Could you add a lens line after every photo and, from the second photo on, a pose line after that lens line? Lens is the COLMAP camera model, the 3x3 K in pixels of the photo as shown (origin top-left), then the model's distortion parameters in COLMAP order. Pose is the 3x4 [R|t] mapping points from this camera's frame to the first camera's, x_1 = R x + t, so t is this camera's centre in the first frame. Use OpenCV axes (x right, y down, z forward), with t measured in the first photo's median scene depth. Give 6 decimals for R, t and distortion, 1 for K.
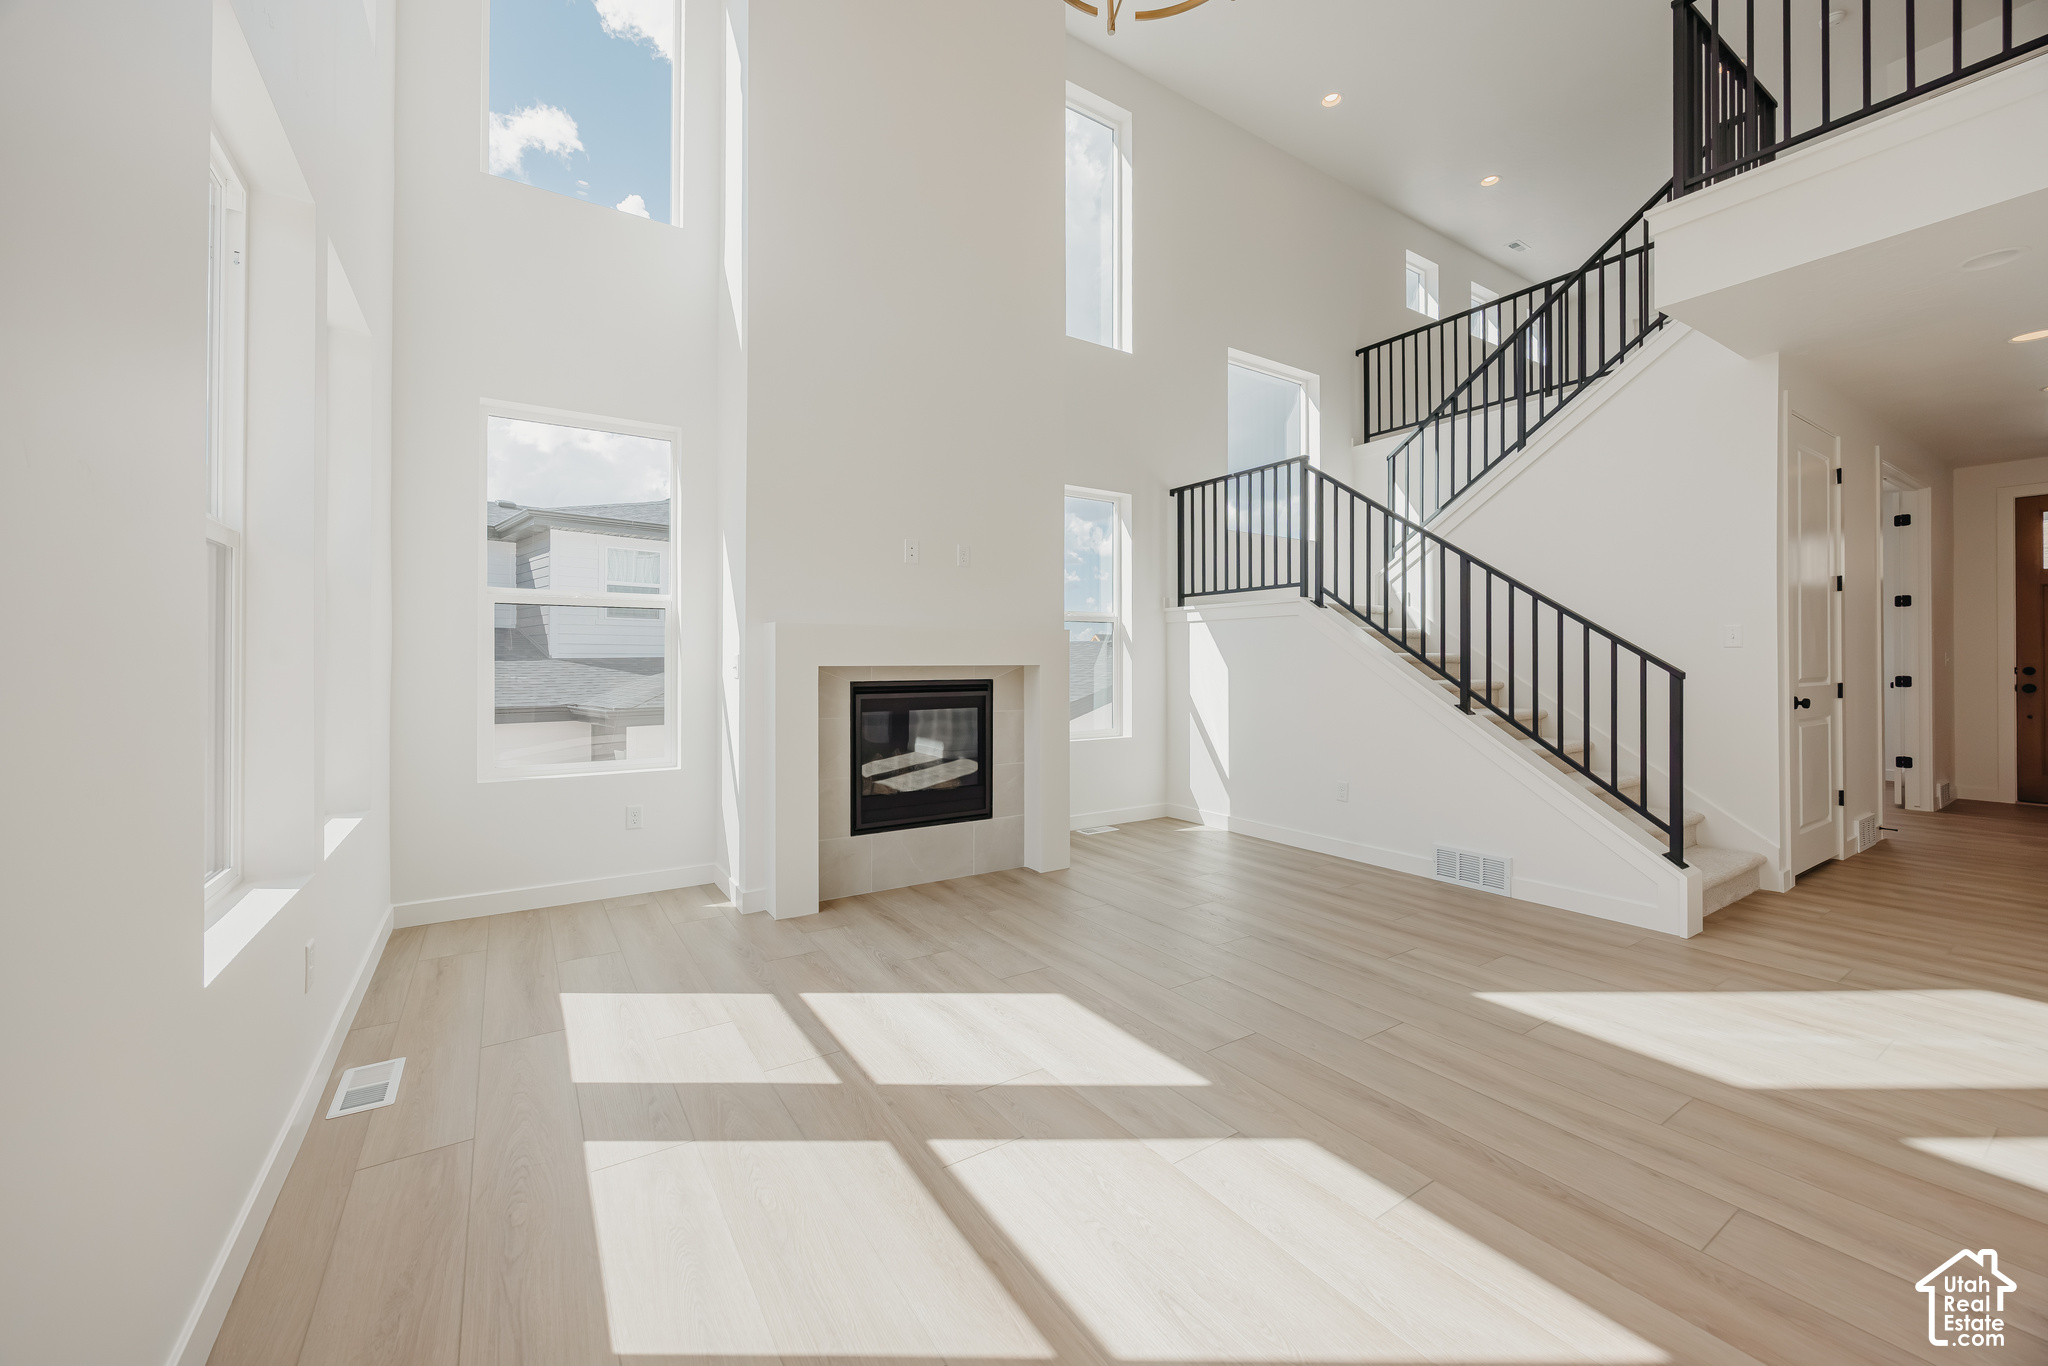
lens RADIAL K [[791.5, 0, 1032.8], [0, 791.5, 658.4], [0, 0, 1]] dist [-0.000728, -0.000197]
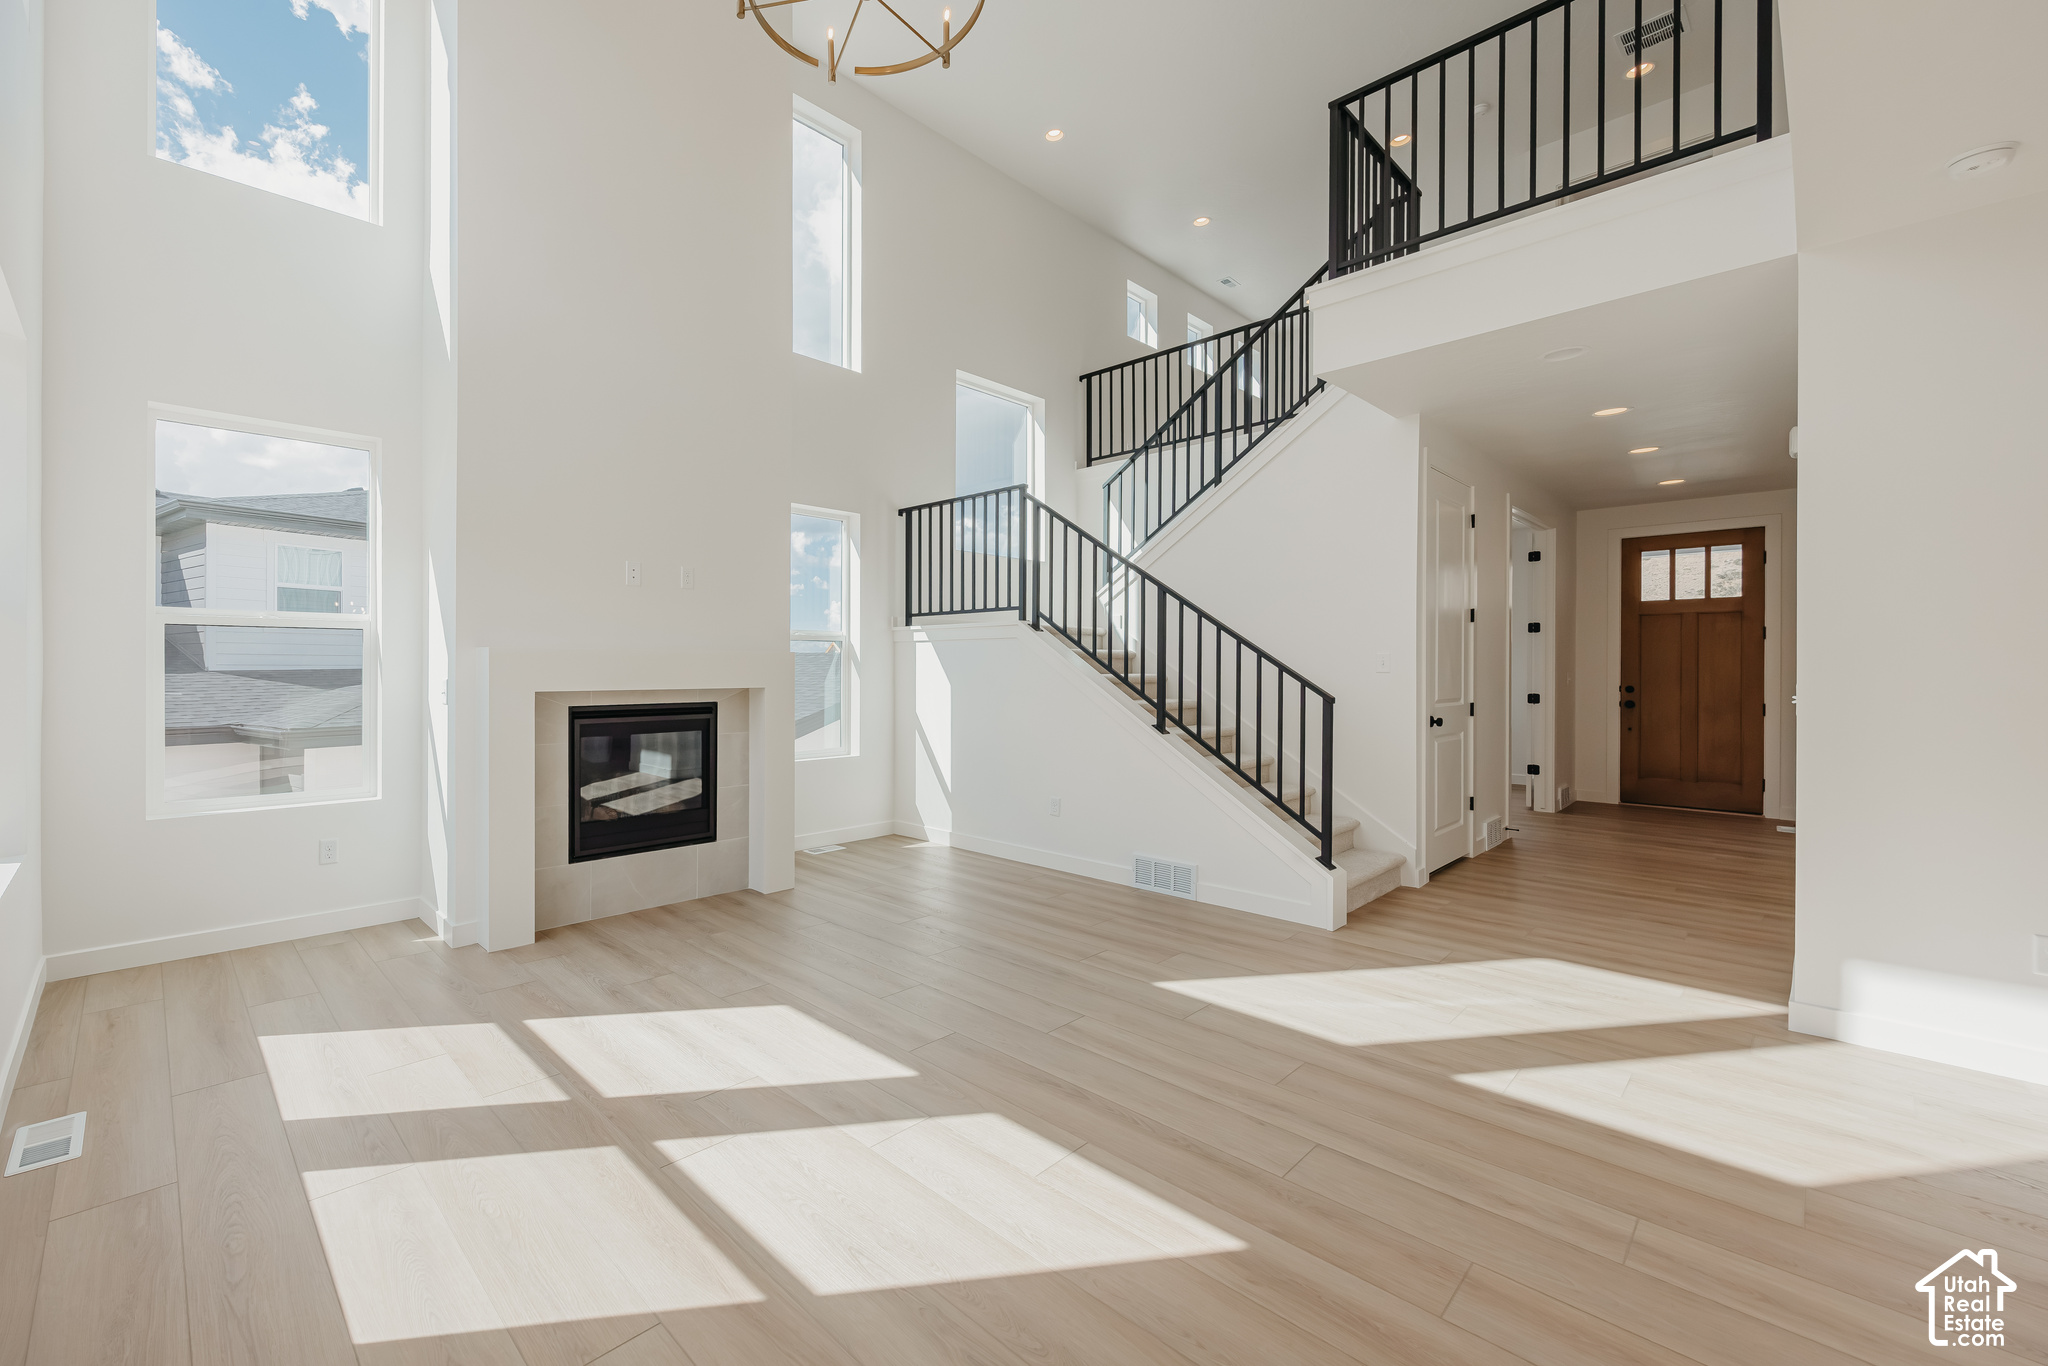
lens RADIAL K [[838.1, 0, 894.6], [0, 838.1, 672.6], [0, 0, 1]] dist [-0.002534, -0.000022]
pose [[0.988756, 0.002234, 0.149522, 0.013851], [-0.003829, 0.999939, 0.010379, -0.023976], [-0.149490, -0.010834, 0.988704, -0.081407]]
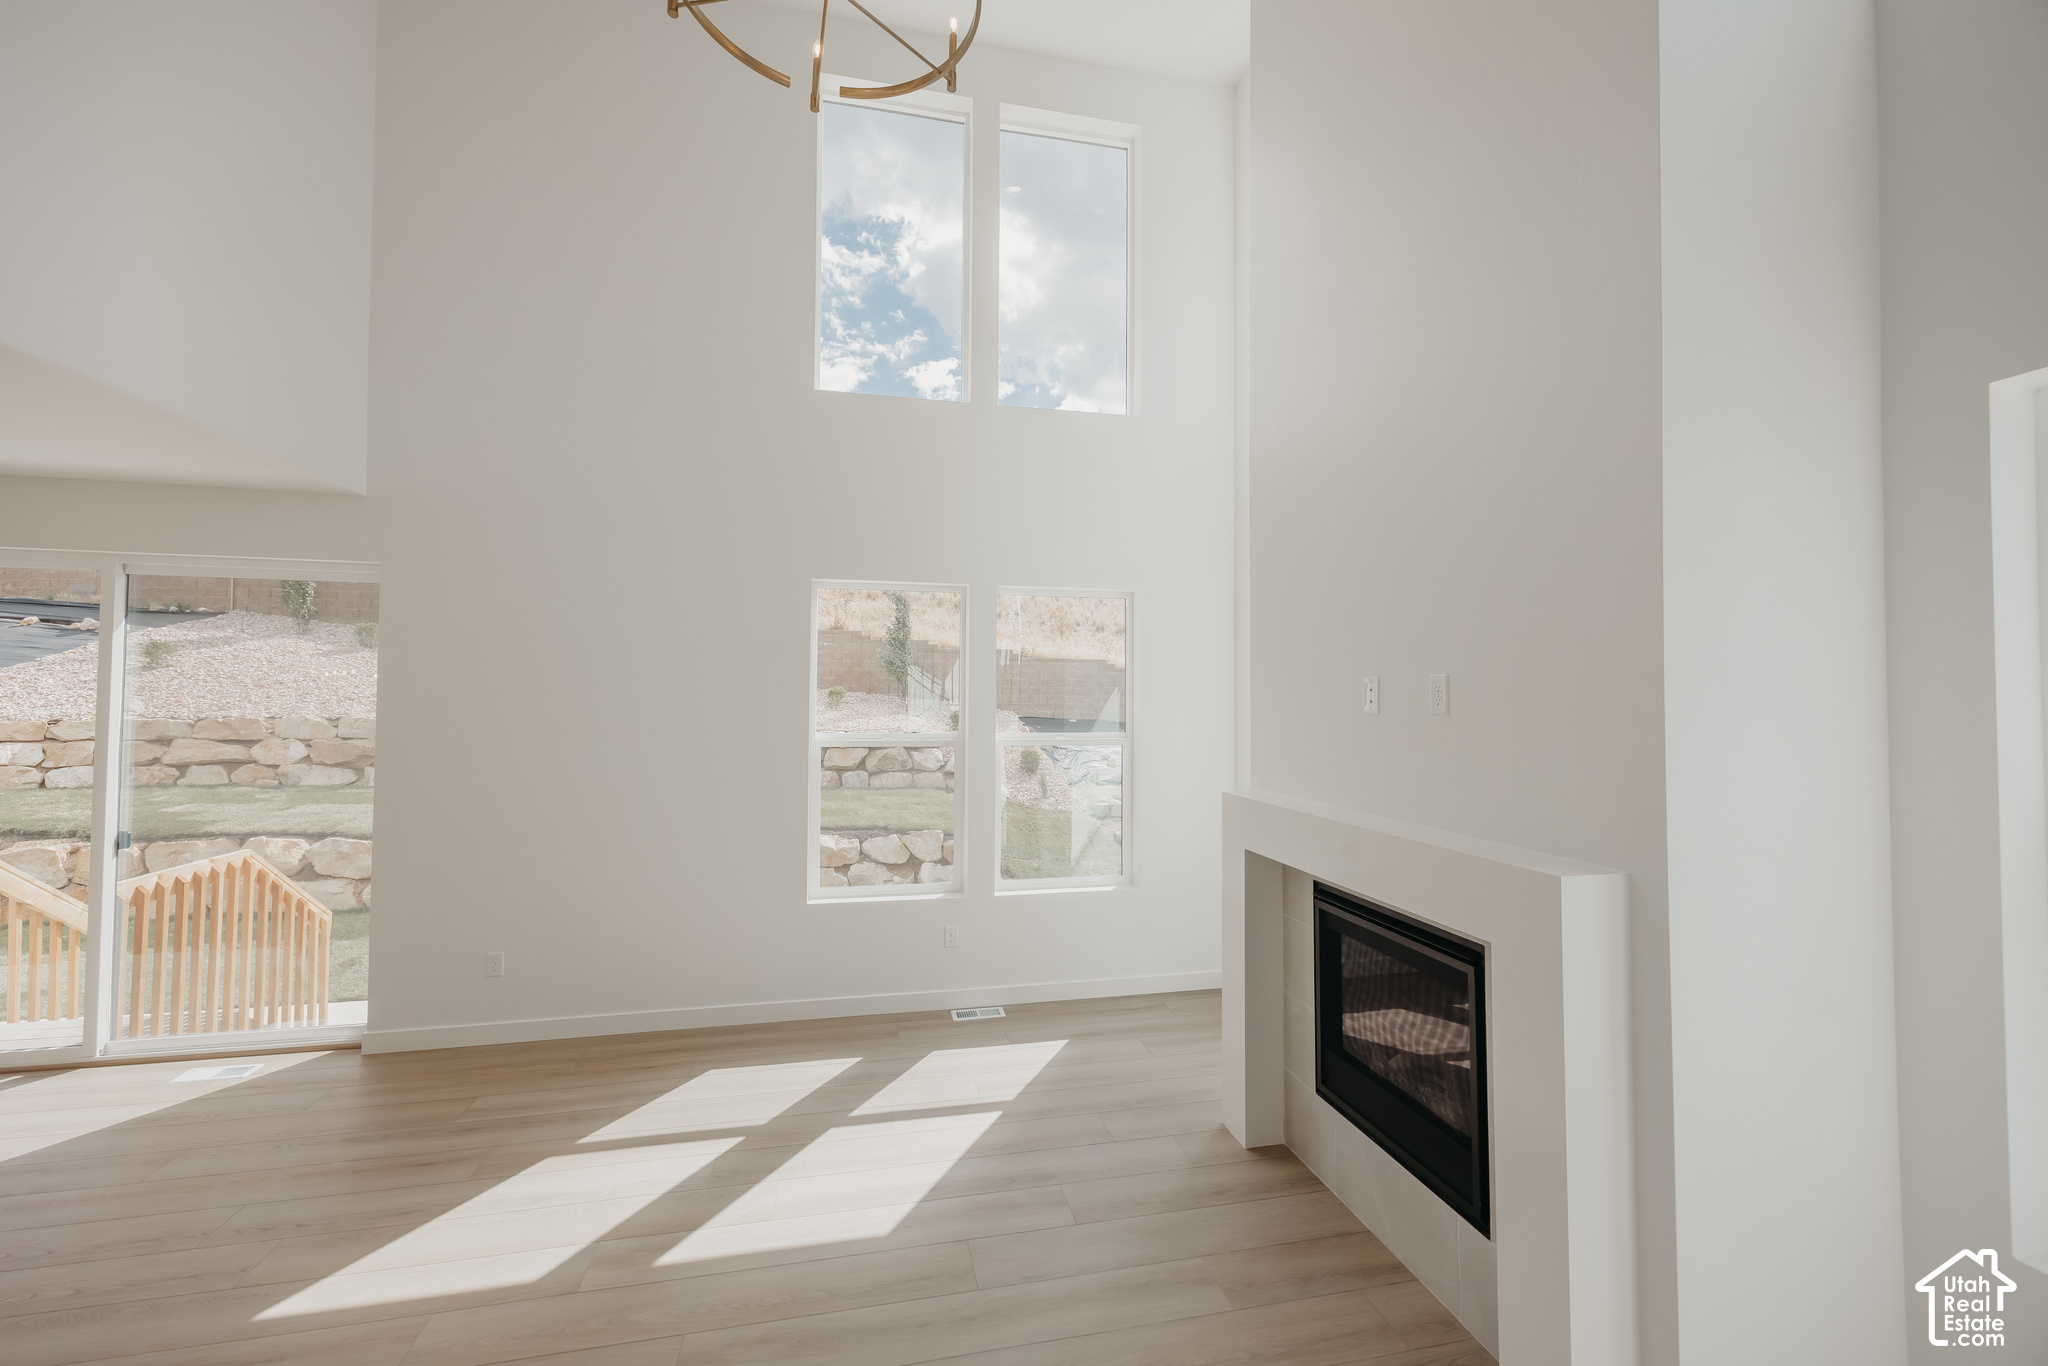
lens RADIAL K [[823.2, 0, 1021.3], [0, 823.2, 682.1], [0, 0, 1]] dist [0.001888, 0.000128]
pose [[-0.371223, -0.019388, -0.928341, 0.557564], [0.001521, 0.999768, -0.021488, -0.132345], [0.928542, -0.009388, -0.371108, 0.985419]]
